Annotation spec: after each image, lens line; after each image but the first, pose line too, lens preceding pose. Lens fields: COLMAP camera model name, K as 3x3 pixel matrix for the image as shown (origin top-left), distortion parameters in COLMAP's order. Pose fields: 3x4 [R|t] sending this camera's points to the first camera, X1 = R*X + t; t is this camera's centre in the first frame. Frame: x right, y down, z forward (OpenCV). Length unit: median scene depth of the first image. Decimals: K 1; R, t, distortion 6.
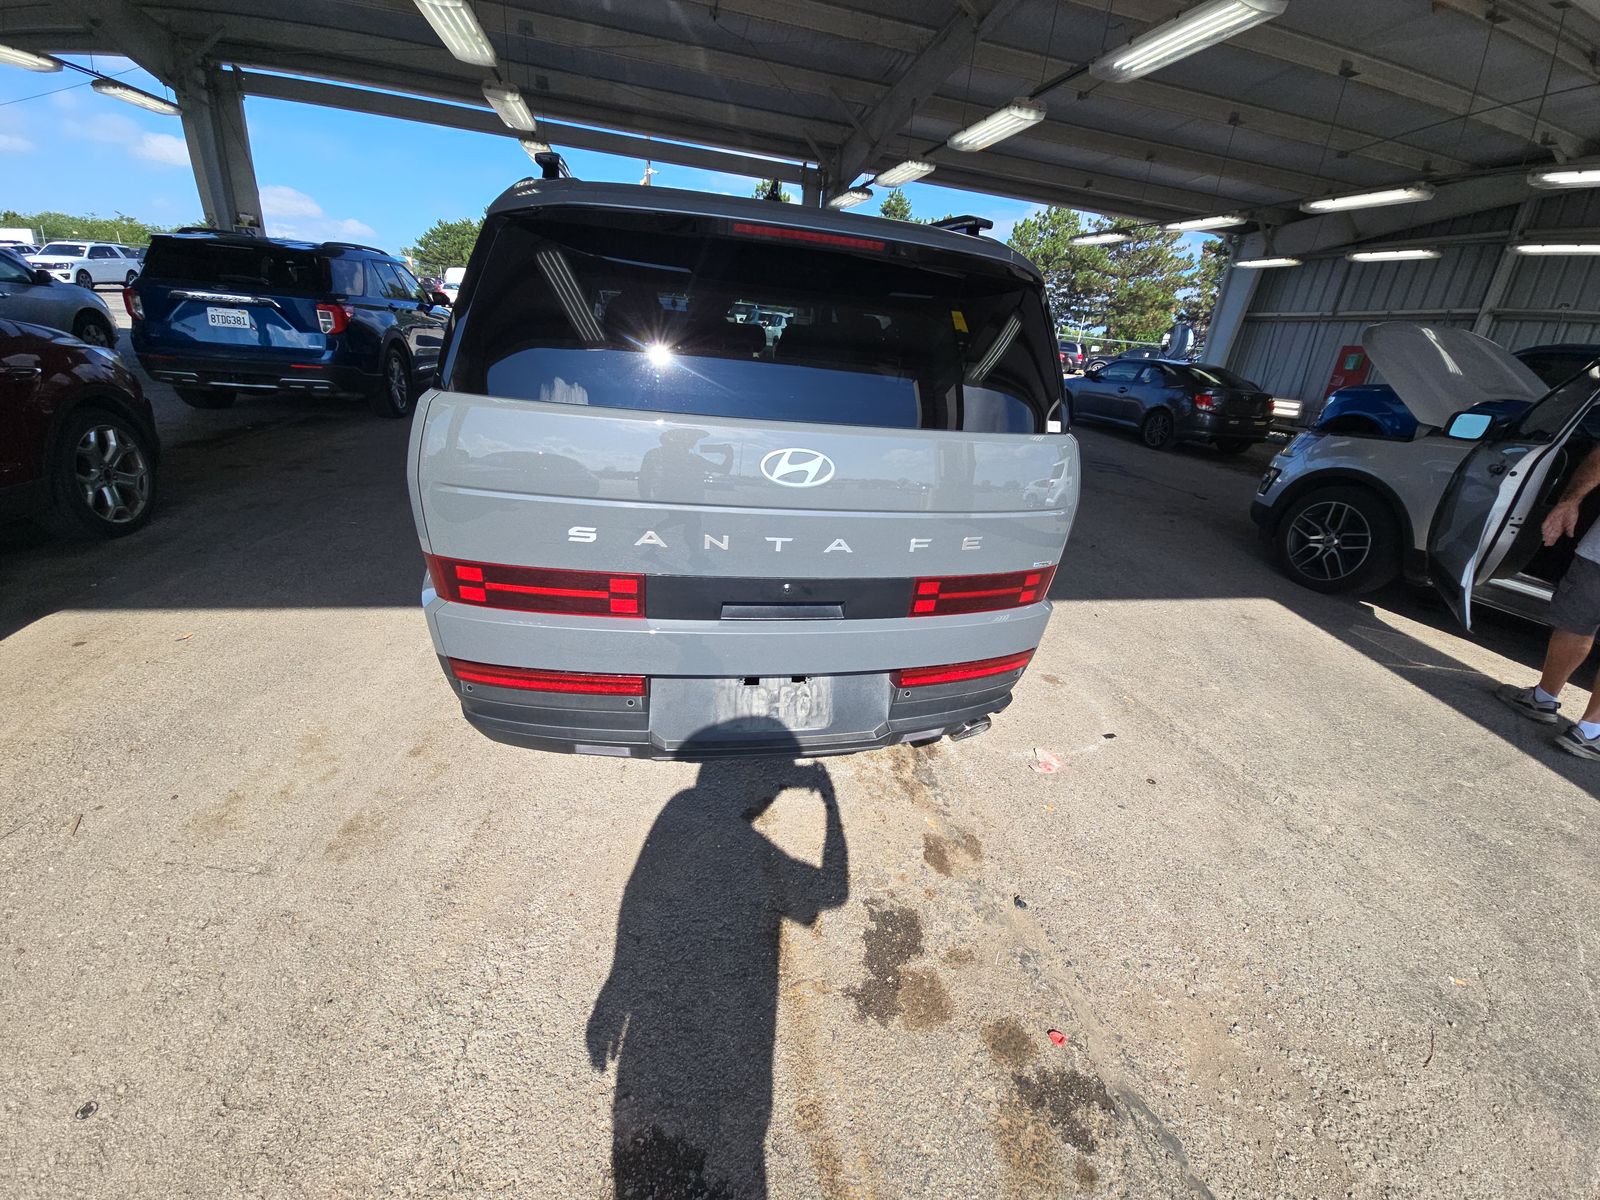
lens RADIAL K [[642.8, 0, 808.5], [0, 642.8, 605.4], [0, 0, 1]] dist [0.000901, -0.000269]
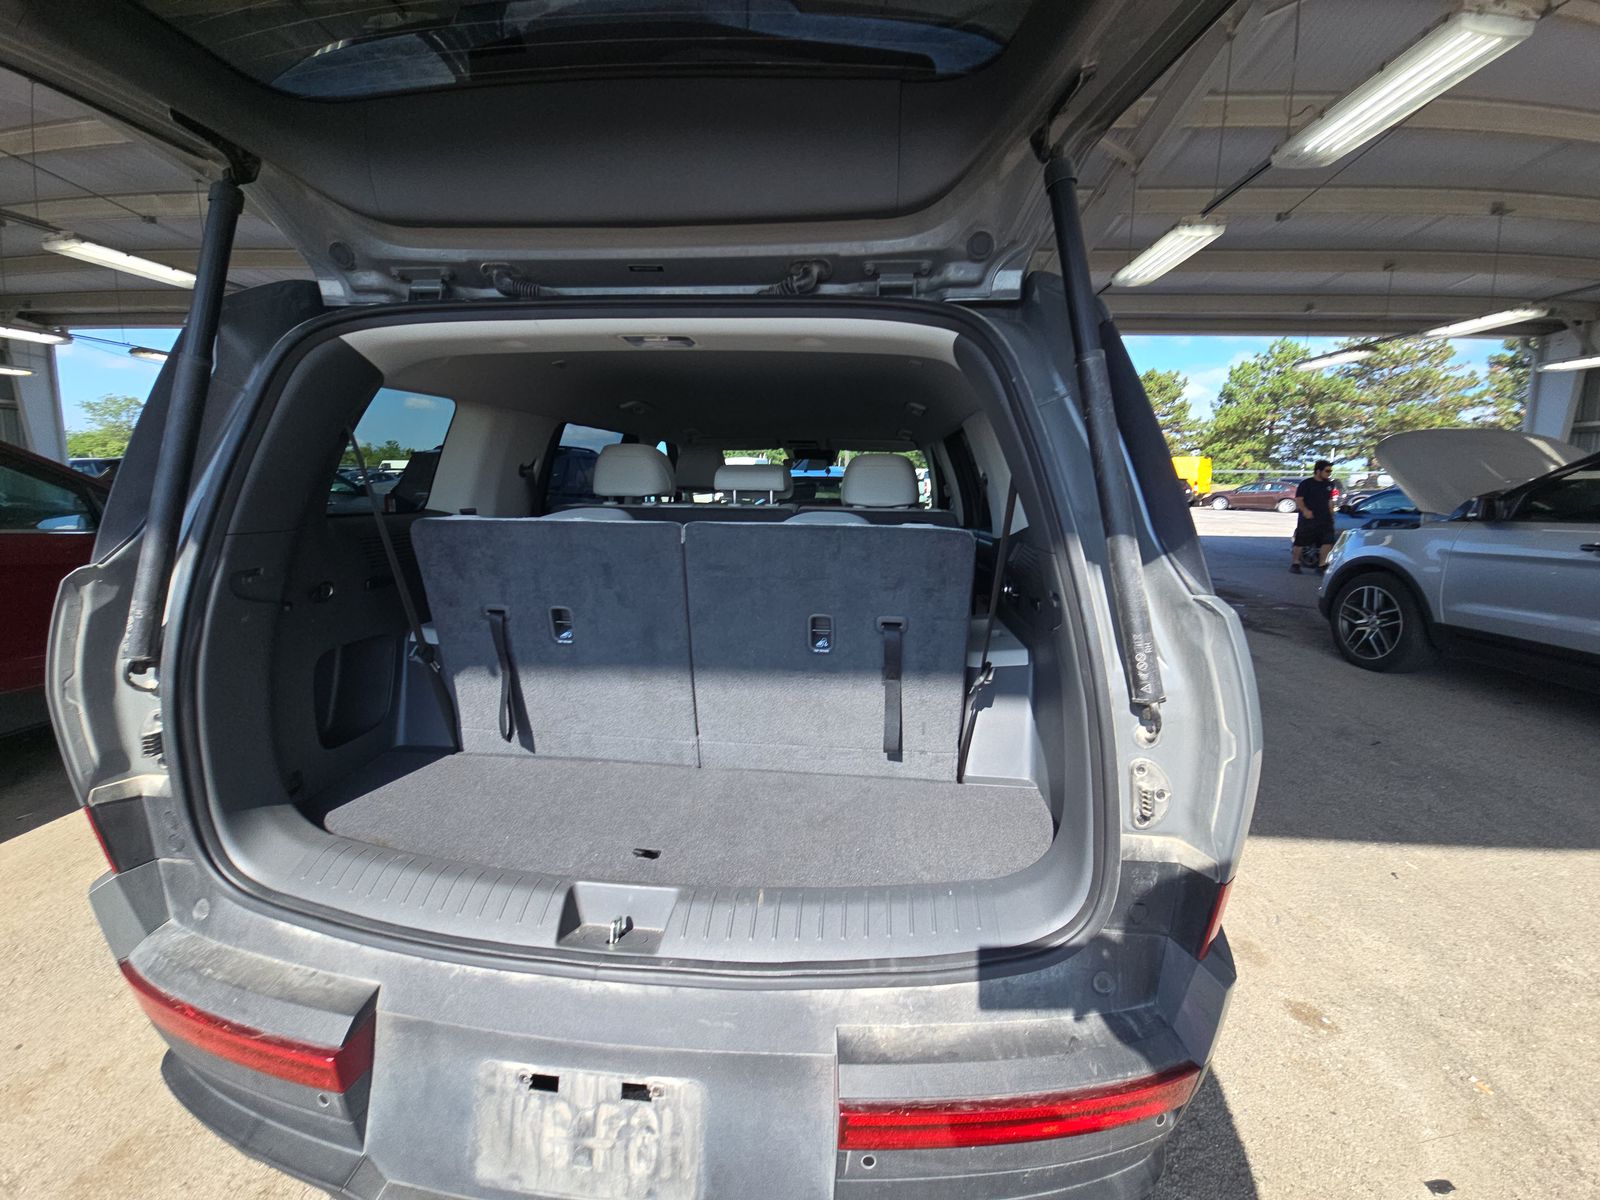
lens RADIAL K [[652.6, 0, 799.7], [0, 652.6, 603.7], [0, 0, 1]] dist [0.002250, -0.009251]
pose [[0.949127, -0.033054, -0.313155, 0.063385], [-0.046204, 0.969094, -0.242327, -0.030731], [0.311486, 0.244468, 0.918266, 0.113034]]
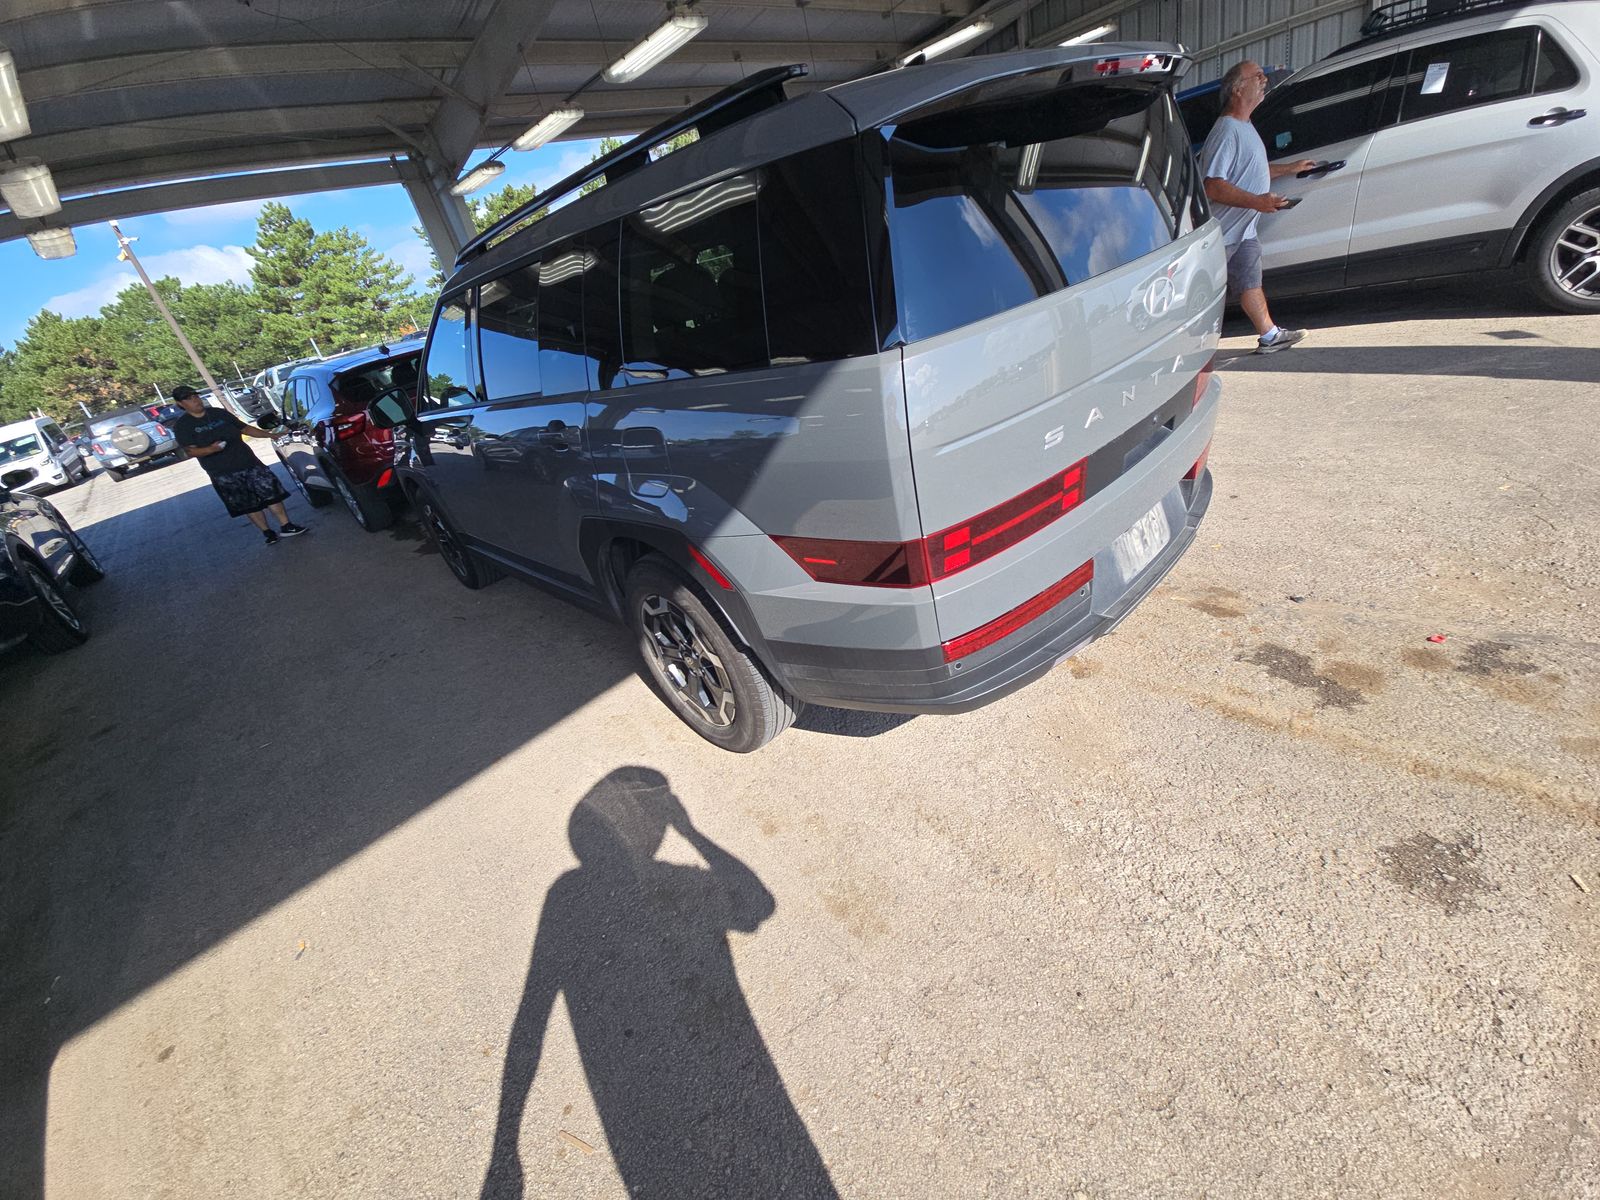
lens RADIAL K [[642.8, 0, 808.5], [0, 642.8, 605.4], [0, 0, 1]] dist [0.000901, -0.000269]
pose [[0.799352, -0.504060, 0.327048, -0.213765], [0.485048, 0.862567, 0.143898, -0.041311], [-0.354634, 0.043609, 0.933988, 0.045603]]
